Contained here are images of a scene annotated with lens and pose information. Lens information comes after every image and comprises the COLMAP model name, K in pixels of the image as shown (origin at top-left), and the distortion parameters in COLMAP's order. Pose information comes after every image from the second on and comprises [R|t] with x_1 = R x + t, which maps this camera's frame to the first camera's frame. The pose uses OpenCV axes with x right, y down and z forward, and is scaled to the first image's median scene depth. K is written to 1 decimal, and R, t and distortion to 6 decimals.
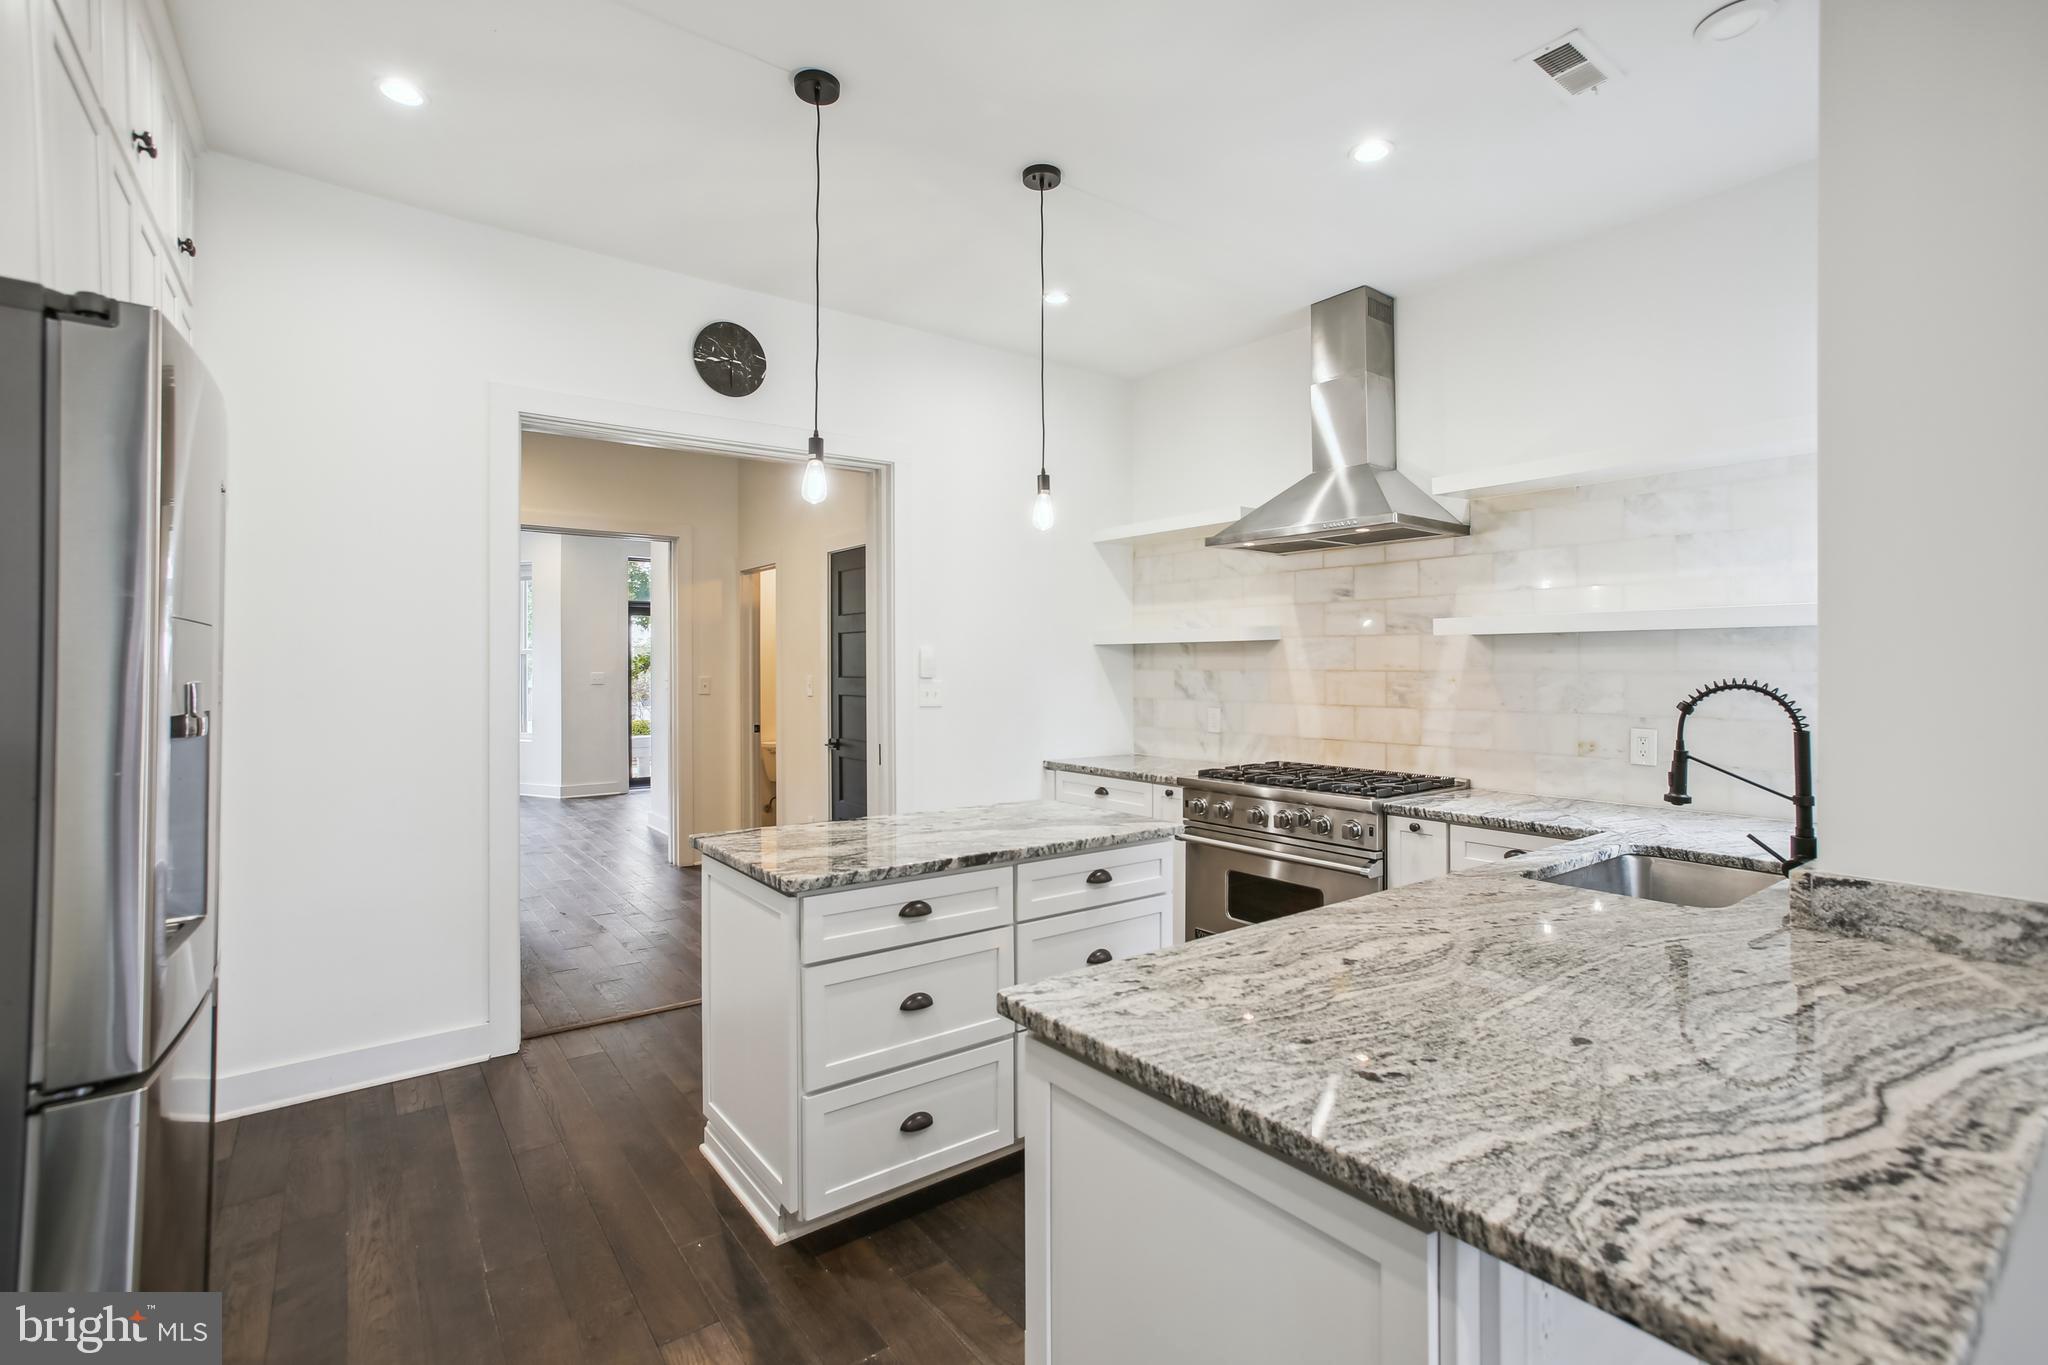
lens RADIAL K [[945.8, 0, 1016.1], [0, 945.8, 677.0], [0, 0, 1]] dist [-0.001718, 0.000767]
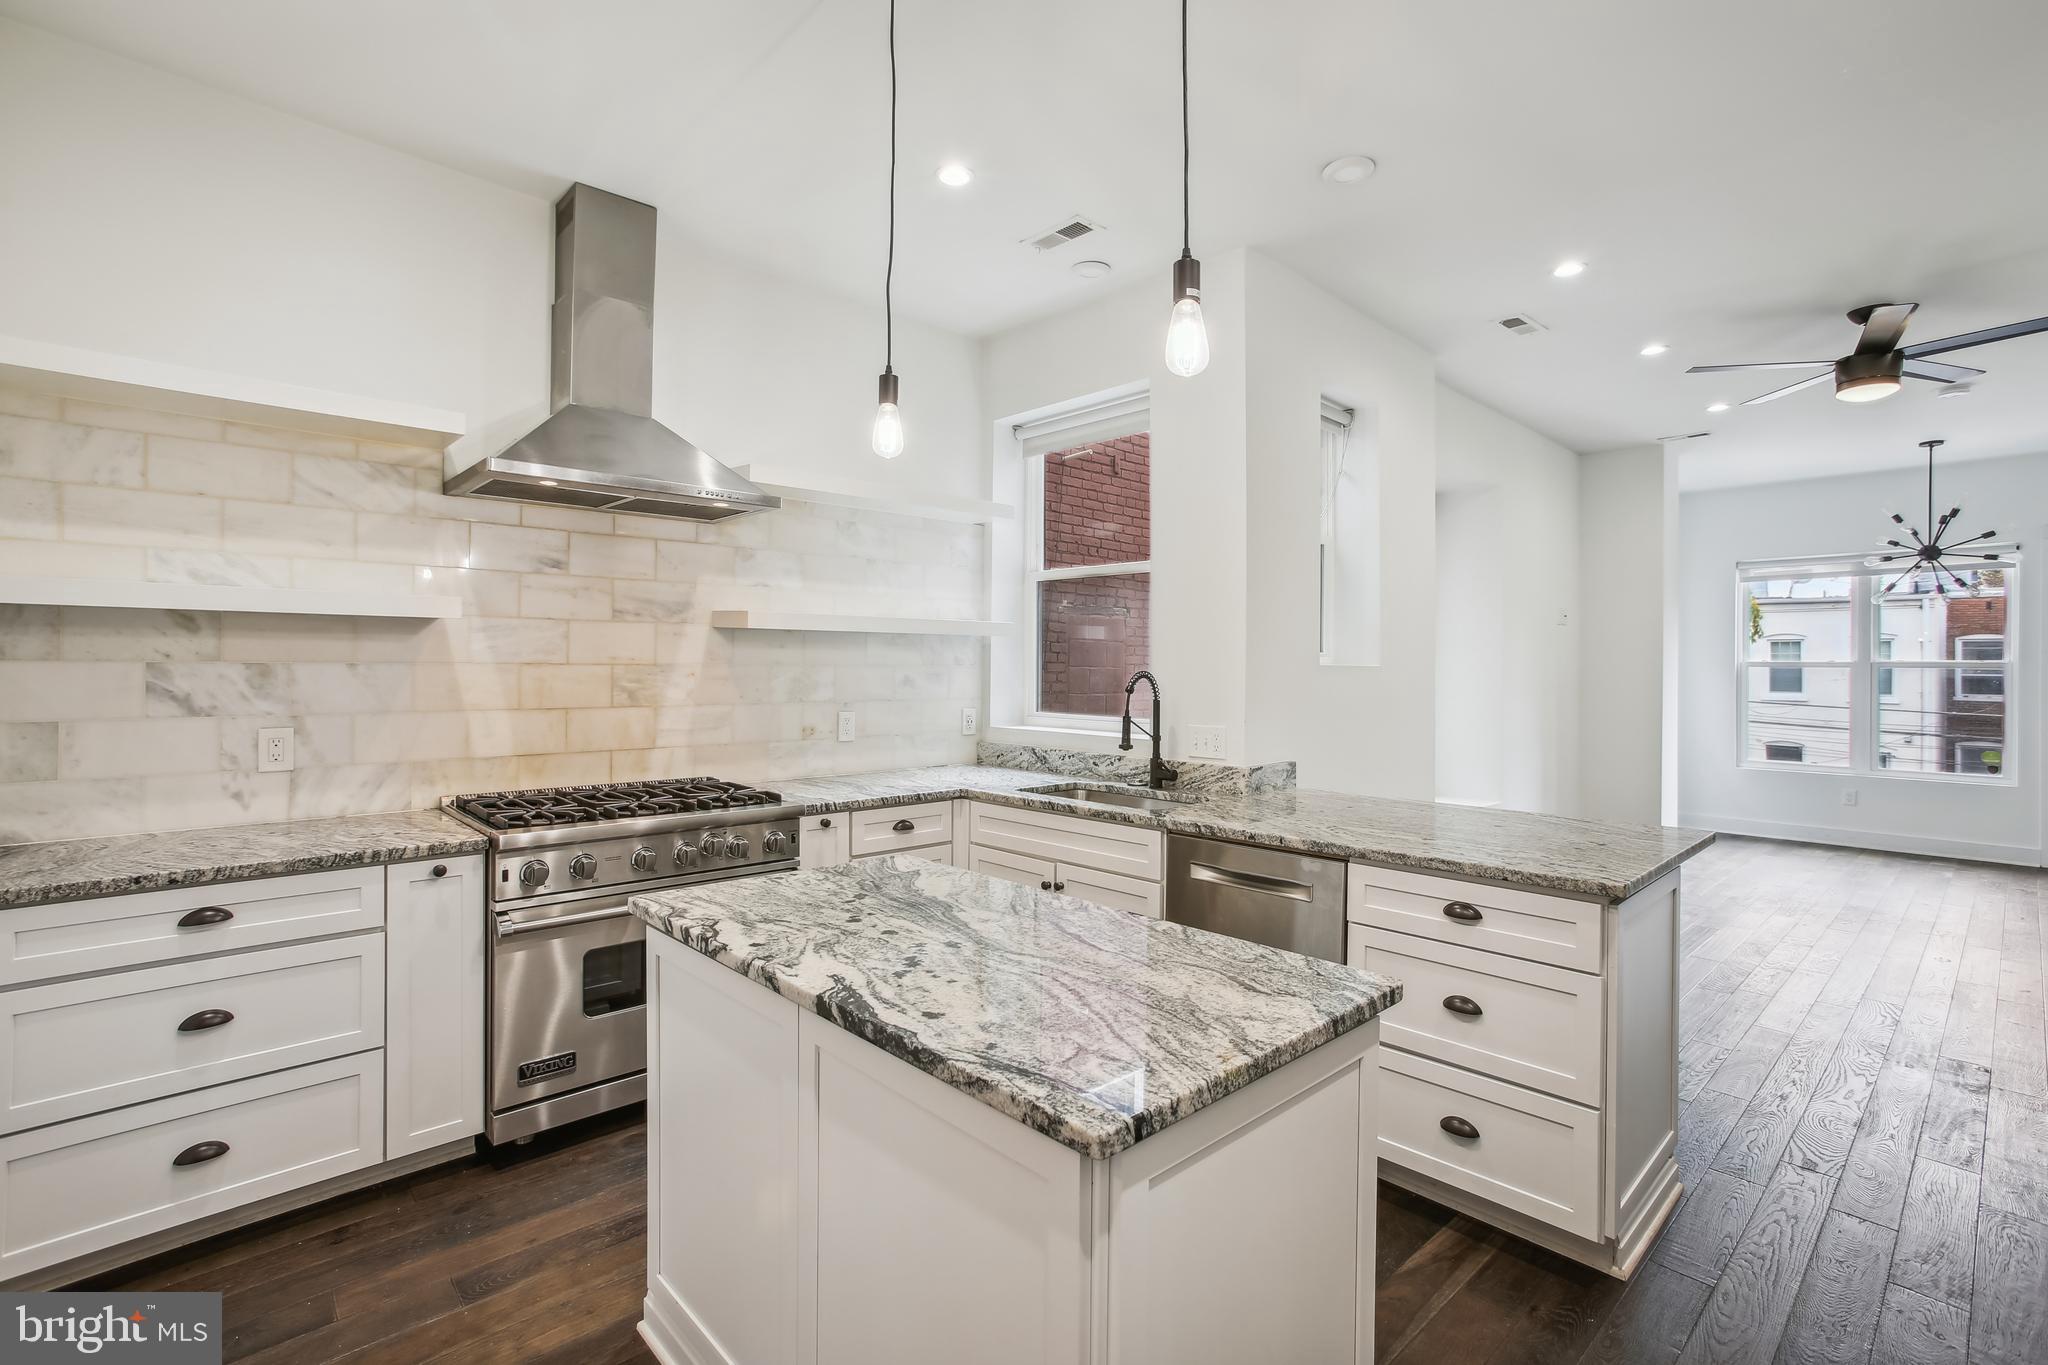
lens RADIAL K [[945.8, 0, 1016.8], [0, 945.8, 667.1], [0, 0, 1]] dist [-0.001718, 0.000767]
pose [[-0.070652, -0.005326, 0.997487, -0.476282], [0.003070, 0.999980, 0.005557, -0.007541], [-0.997496, 0.003455, -0.070634, 0.711750]]
